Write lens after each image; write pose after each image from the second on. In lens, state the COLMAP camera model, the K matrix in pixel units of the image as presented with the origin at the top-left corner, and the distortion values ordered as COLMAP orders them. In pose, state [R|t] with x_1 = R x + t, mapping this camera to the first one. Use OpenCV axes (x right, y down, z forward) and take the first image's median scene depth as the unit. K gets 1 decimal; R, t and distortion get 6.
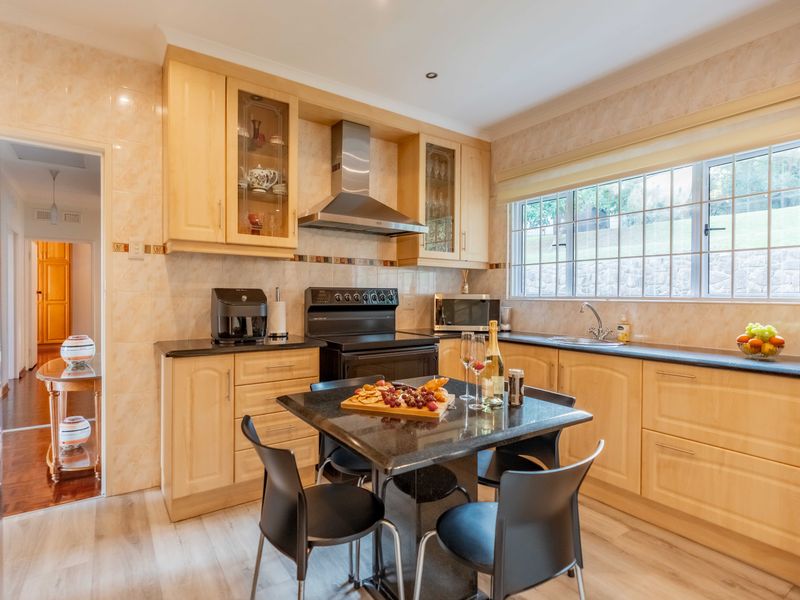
lens RADIAL K [[417.1, 0, 400.0], [0, 417.1, 300.0], [0, 0, 1]] dist [0.002768, 0.000530]
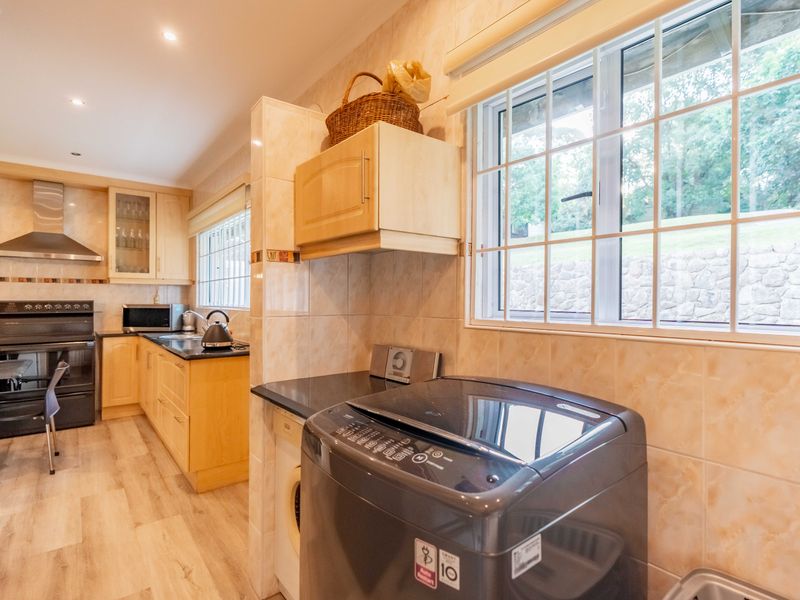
lens RADIAL K [[417.1, 0, 400.0], [0, 417.1, 300.0], [0, 0, 1]] dist [0.002768, 0.000530]
pose [[0.998492, -0.004176, 0.054730, 0.876401], [0.004615, 0.999958, -0.007898, -0.013057], [-0.054695, 0.008138, 0.998470, -0.396192]]
